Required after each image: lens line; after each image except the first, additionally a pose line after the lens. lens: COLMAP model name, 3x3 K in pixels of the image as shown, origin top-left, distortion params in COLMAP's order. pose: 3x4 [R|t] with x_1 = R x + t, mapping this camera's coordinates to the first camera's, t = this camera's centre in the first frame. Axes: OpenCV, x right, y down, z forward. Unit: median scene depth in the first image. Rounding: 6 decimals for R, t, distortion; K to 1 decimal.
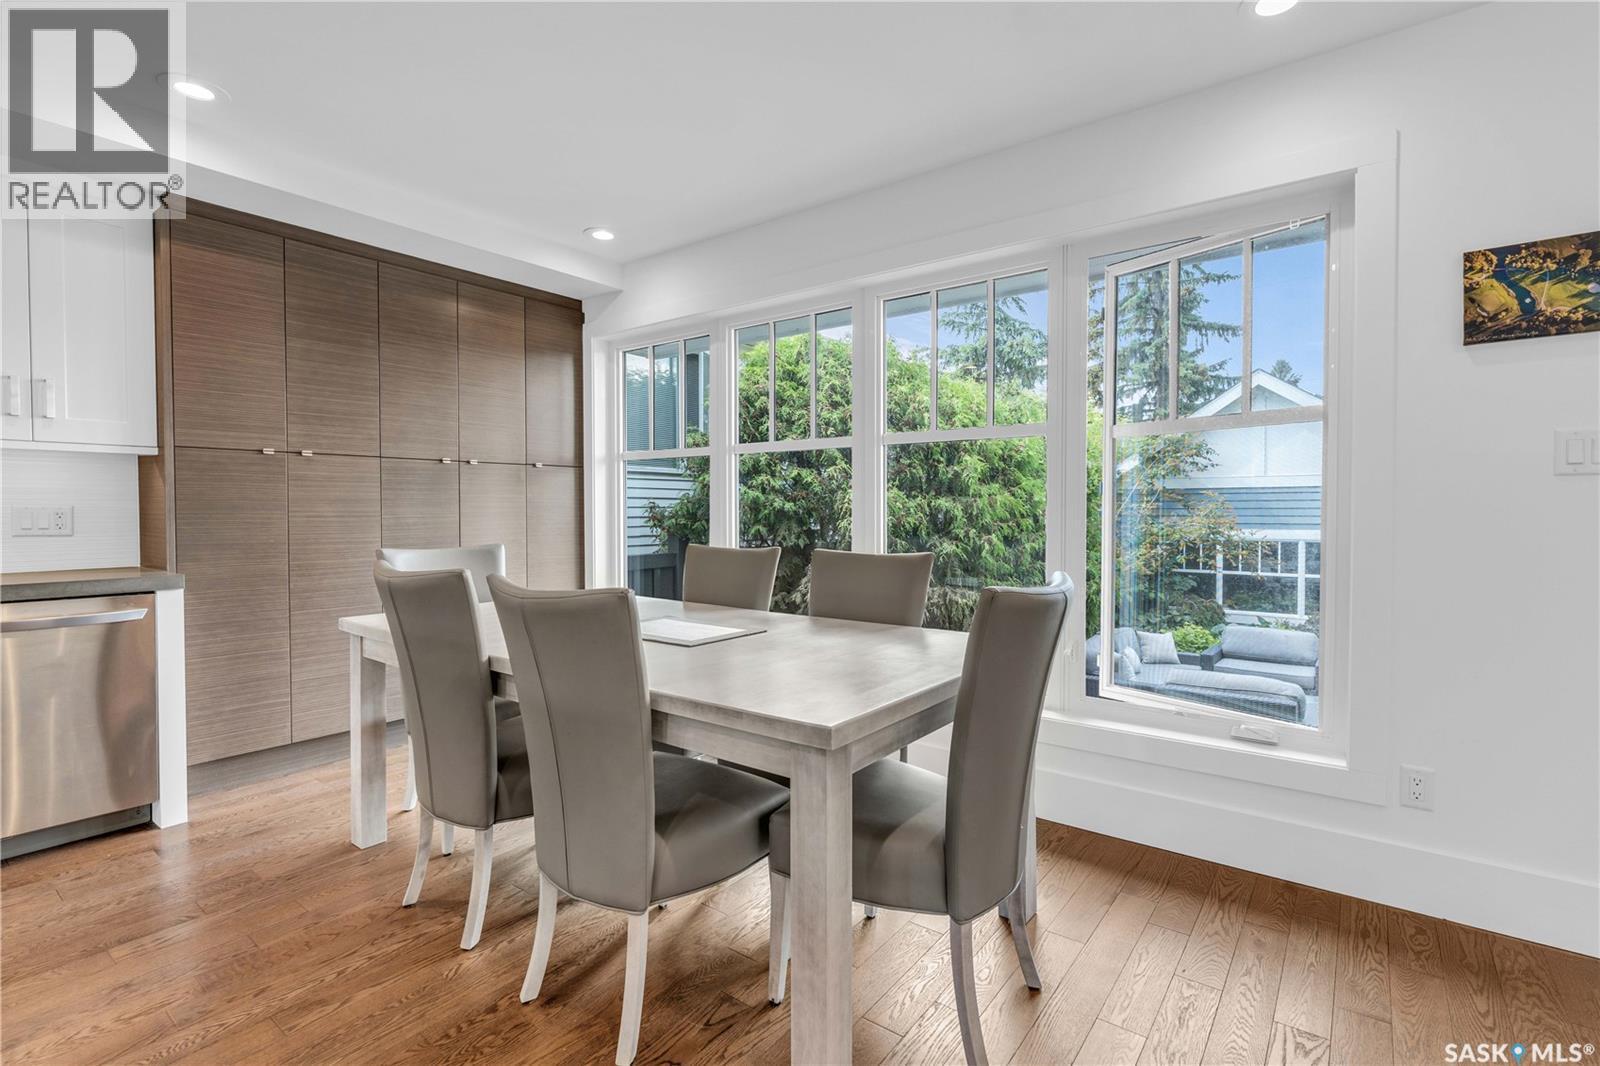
lens RADIAL K [[740.6, 0, 801.1], [0, 740.6, 522.8], [0, 0, 1]] dist [0.000269, -0.000470]
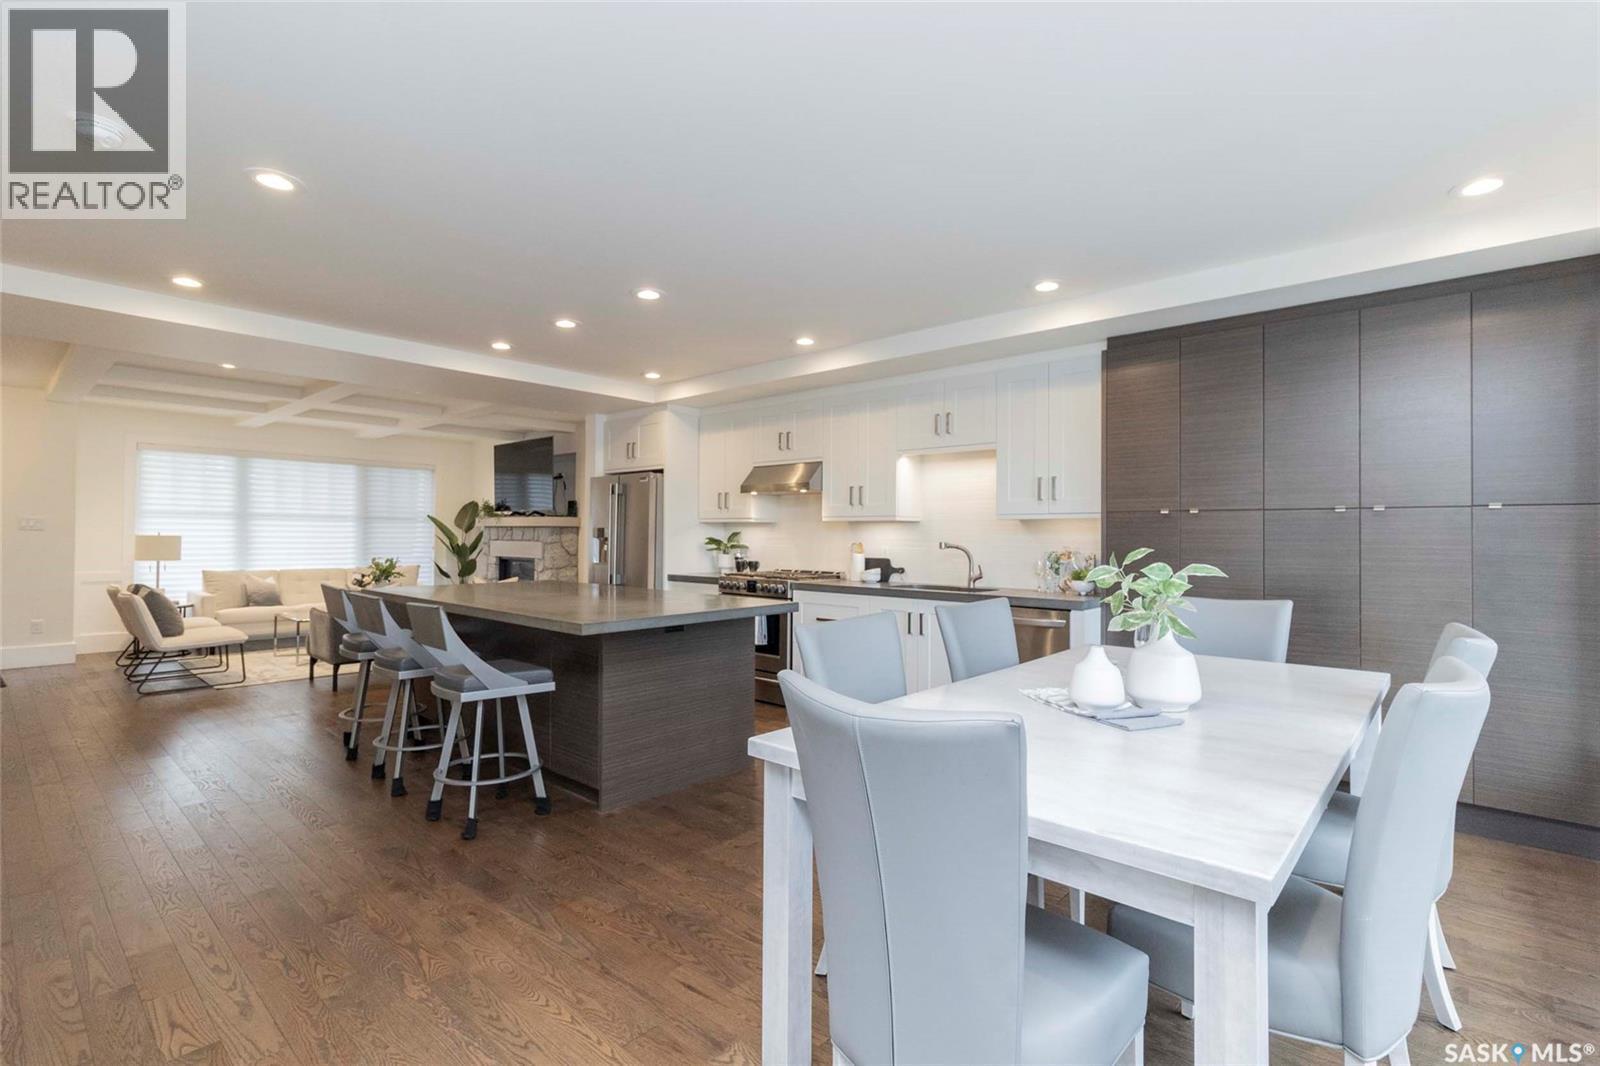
lens RADIAL K [[740.6, 0, 799.0], [0, 740.6, 536.8], [0, 0, 1]] dist [0.000269, -0.000470]
pose [[-0.083209, -0.006640, -0.996510, 0.573619], [-0.025598, 0.999662, -0.004523, -0.030397], [0.996203, 0.025133, -0.083350, 0.466099]]
